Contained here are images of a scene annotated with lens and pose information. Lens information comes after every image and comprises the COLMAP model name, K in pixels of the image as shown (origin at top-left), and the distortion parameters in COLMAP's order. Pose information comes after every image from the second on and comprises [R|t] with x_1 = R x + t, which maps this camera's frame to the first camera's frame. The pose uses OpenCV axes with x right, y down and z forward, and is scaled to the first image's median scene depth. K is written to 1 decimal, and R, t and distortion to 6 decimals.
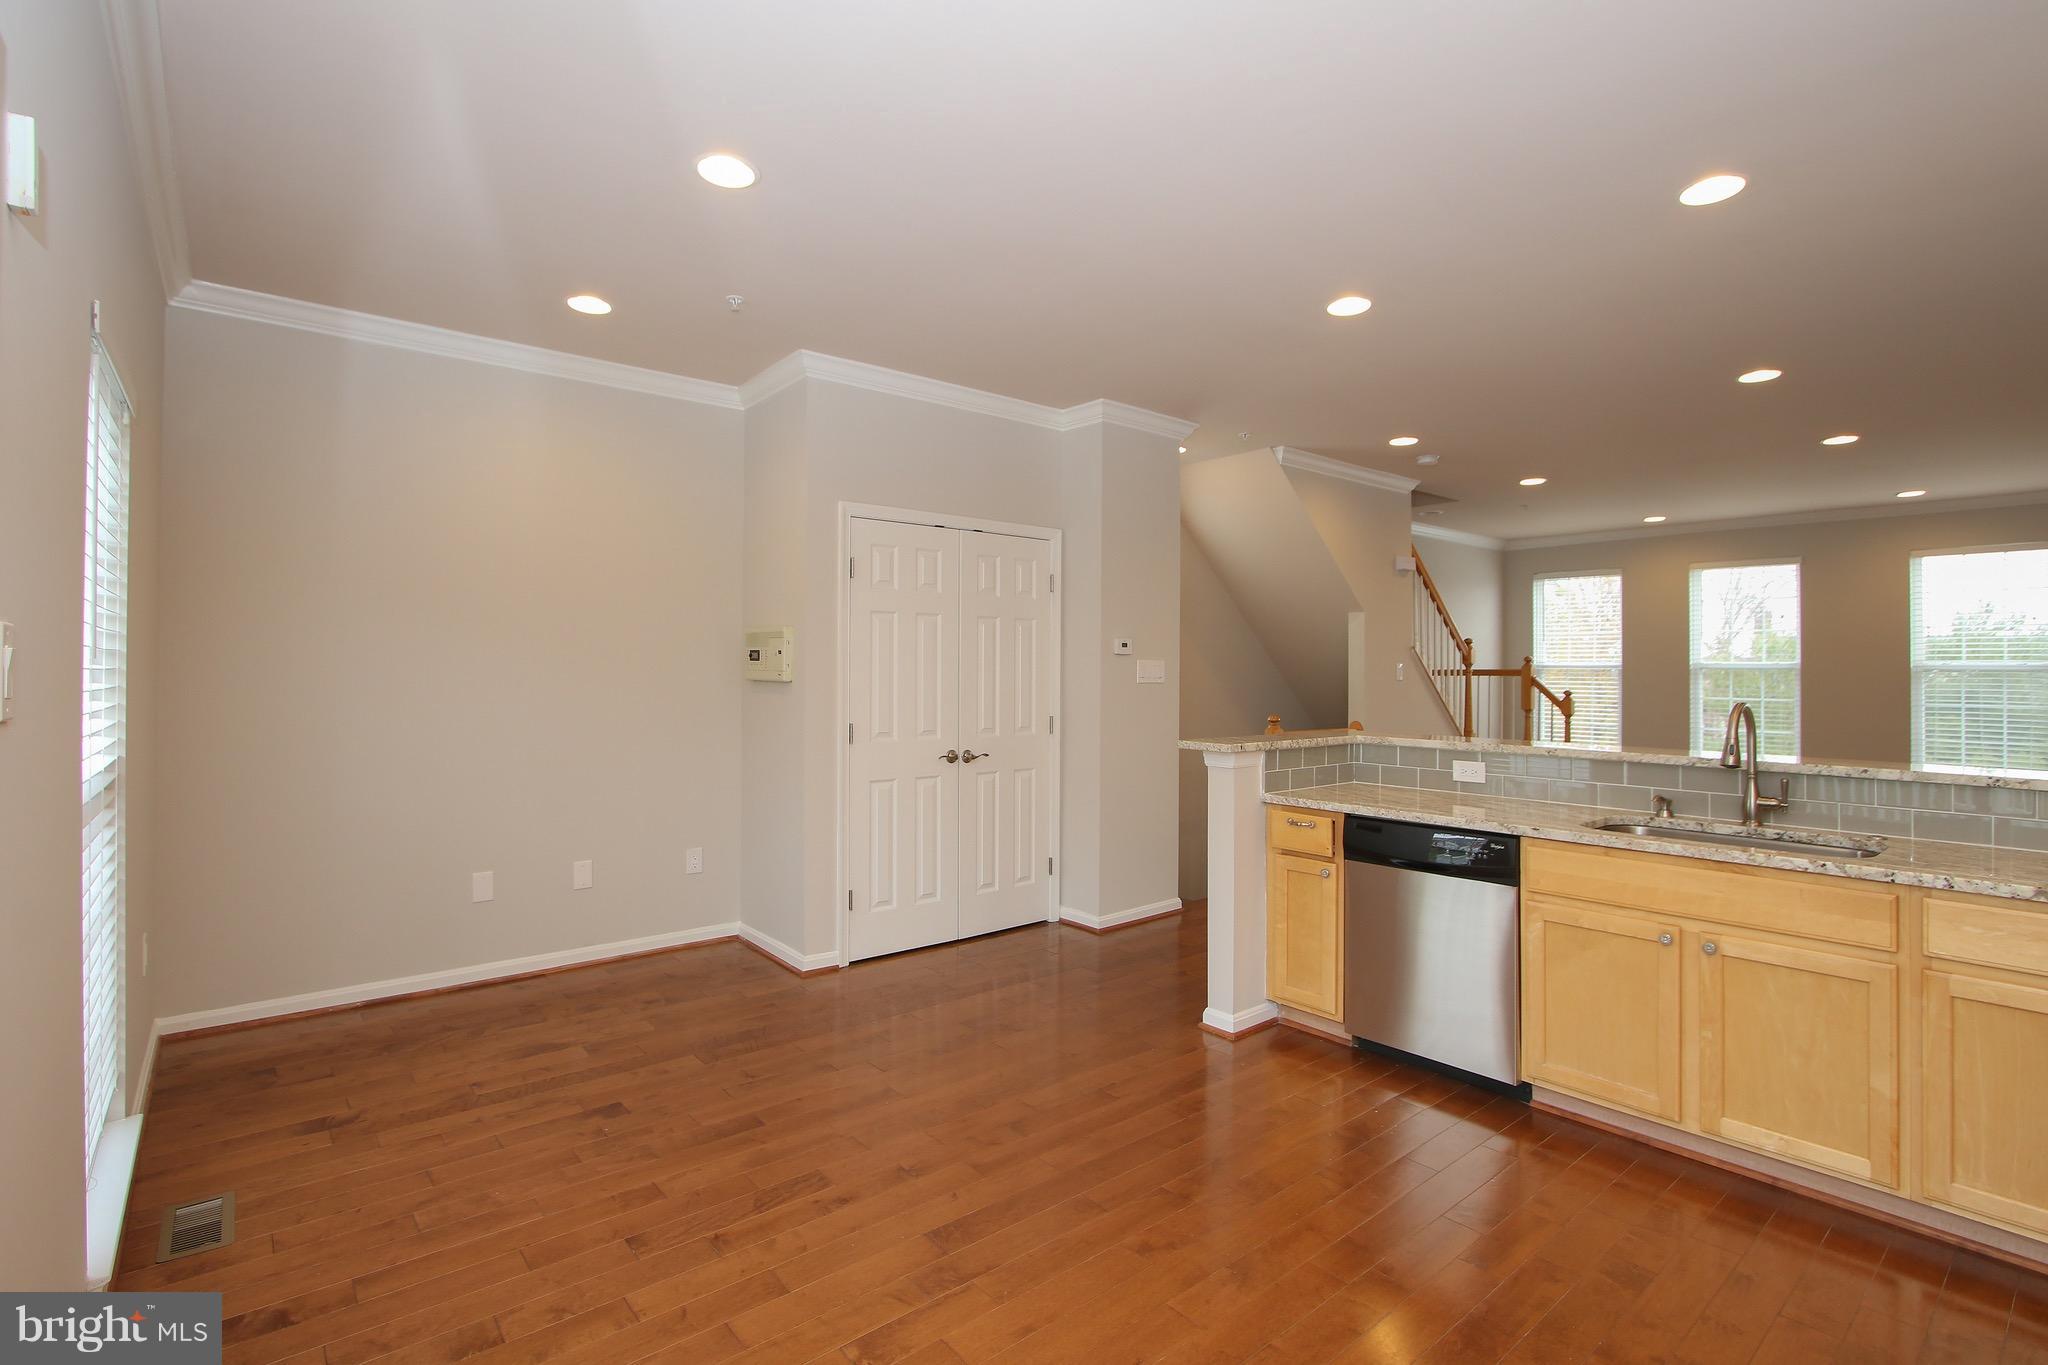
lens RADIAL K [[961.3, 0, 1020.2], [0, 961.3, 665.9], [0, 0, 1]] dist [-0.020309, 0.003543]
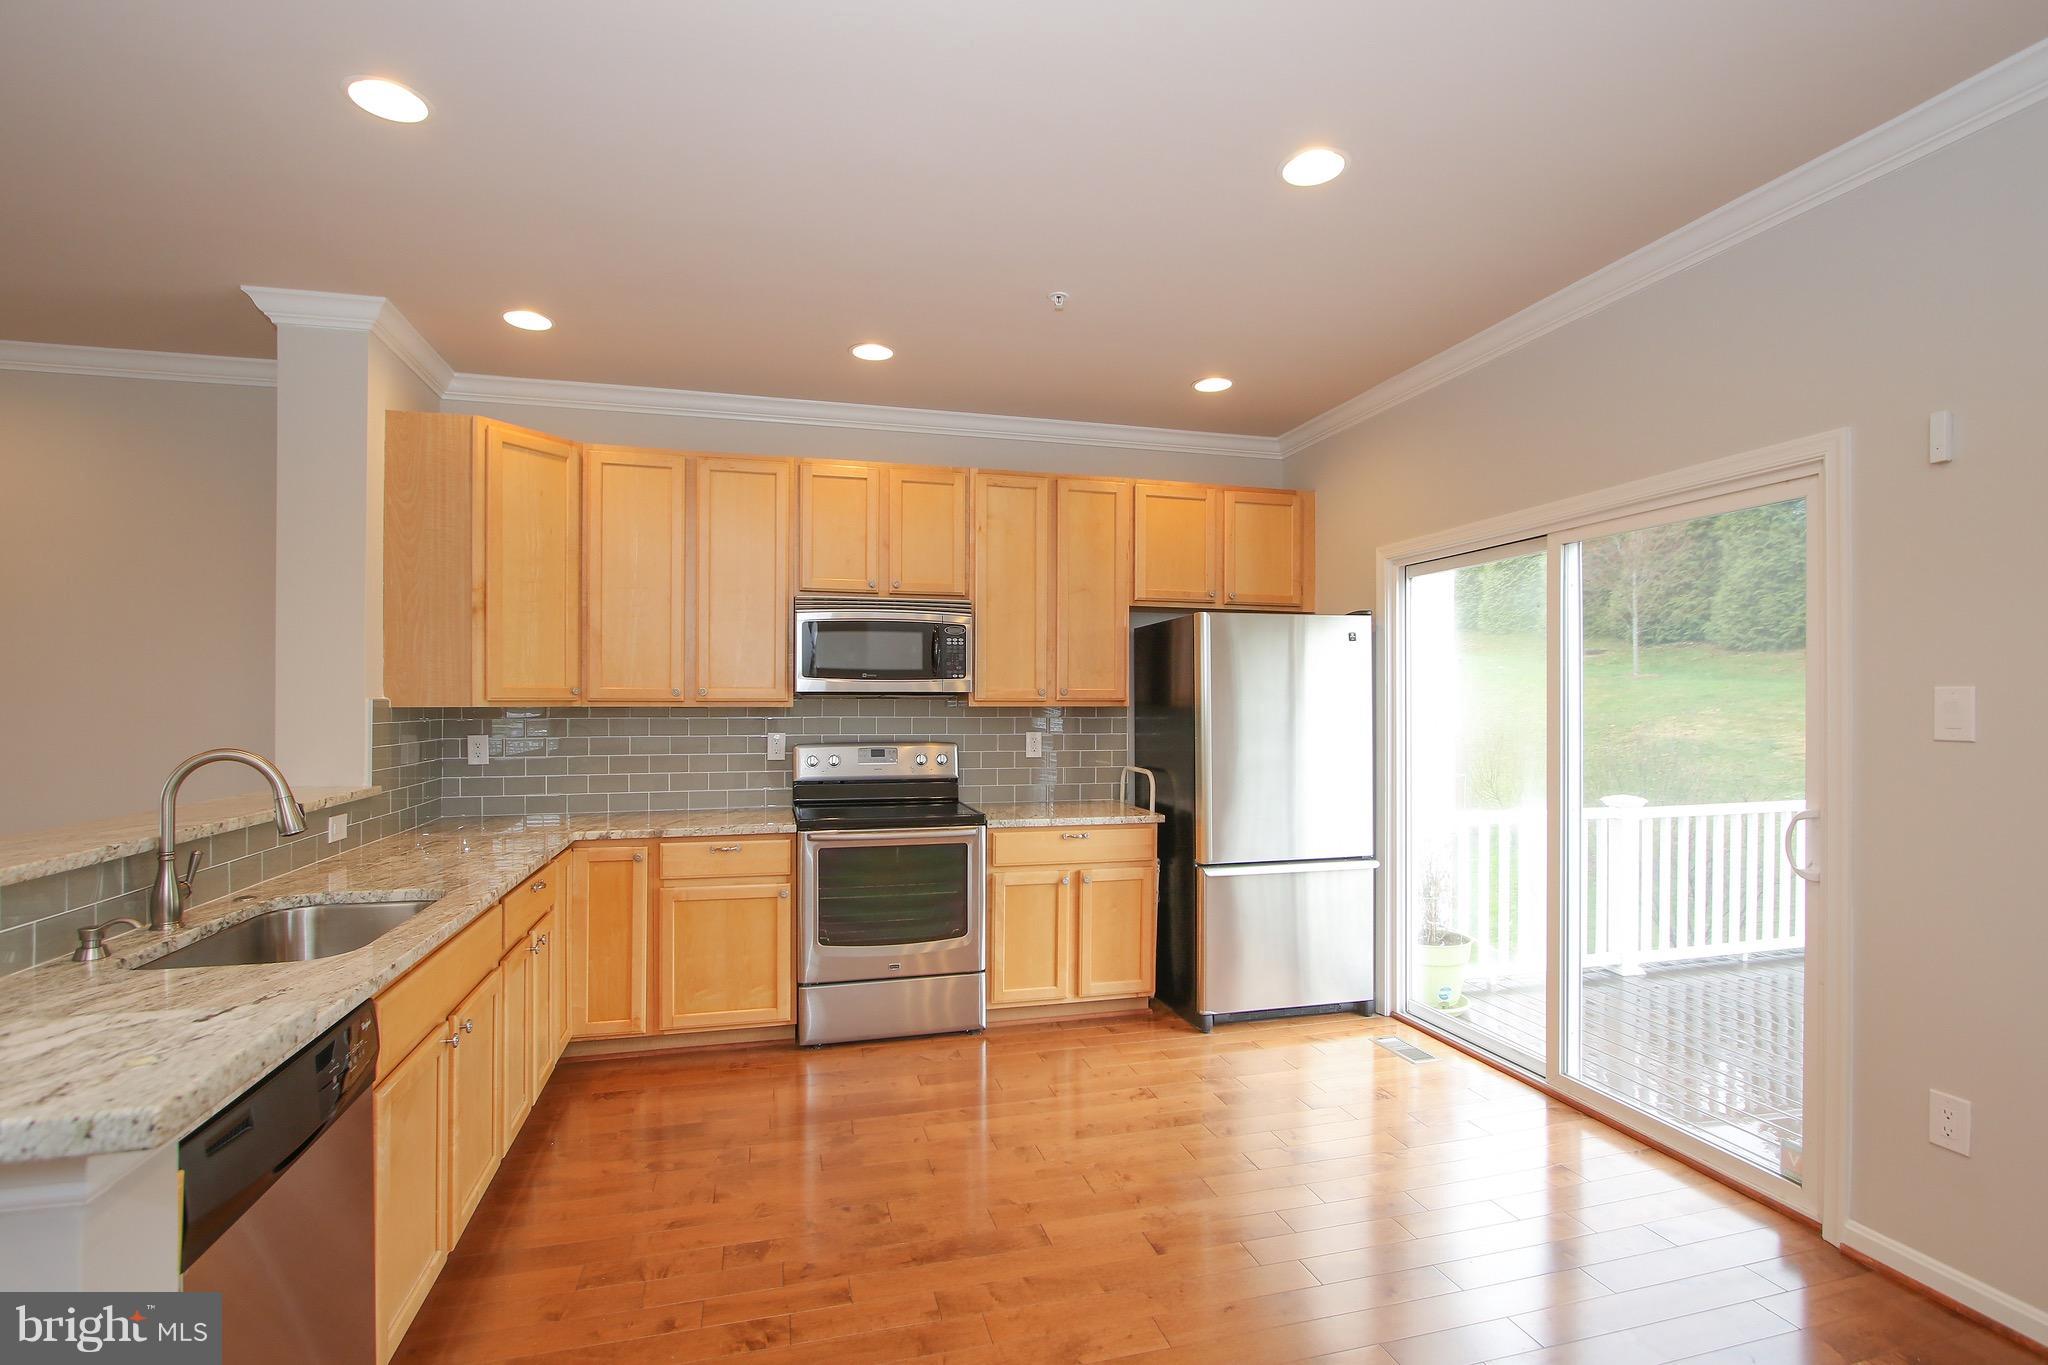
lens RADIAL K [[961.3, 0, 1027.8], [0, 961.3, 701.1], [0, 0, 1]] dist [-0.020309, 0.003543]
pose [[-0.910112, -0.008065, 0.414283, -0.051569], [-0.008603, 0.999963, 0.000567, -0.001655], [-0.414272, -0.003048, -0.910148, 0.849923]]
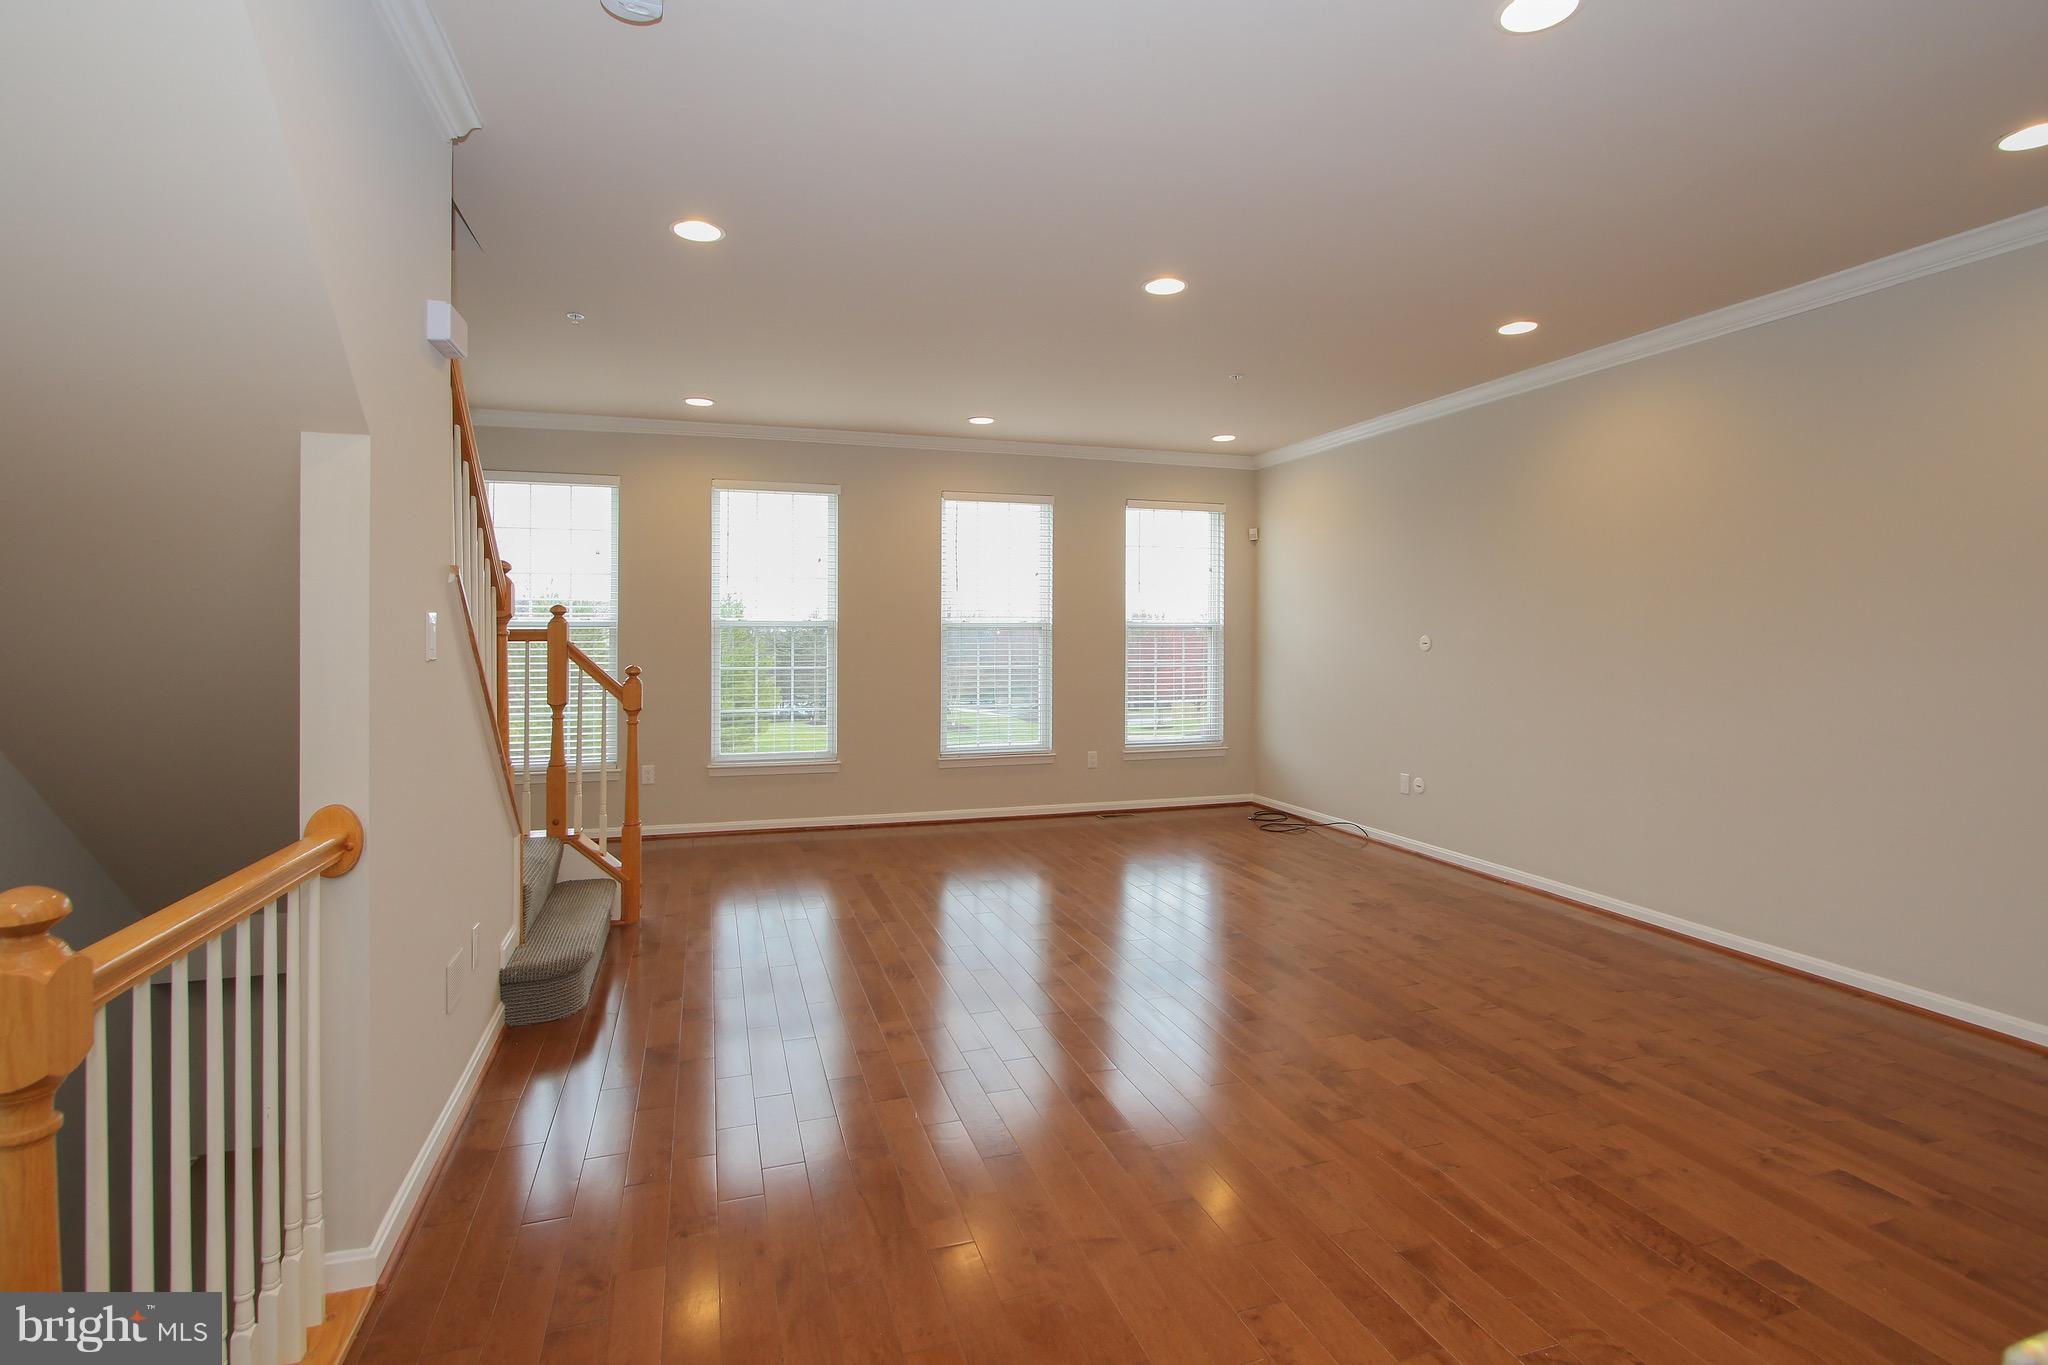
lens RADIAL K [[961.3, 0, 1024.3], [0, 961.3, 646.1], [0, 0, 1]] dist [-0.020309, 0.003543]
pose [[0.363919, -0.021271, 0.931188, 0.223589], [-0.002935, 0.999708, 0.023983, -0.000162], [-0.931426, -0.011461, 0.363750, 0.977856]]
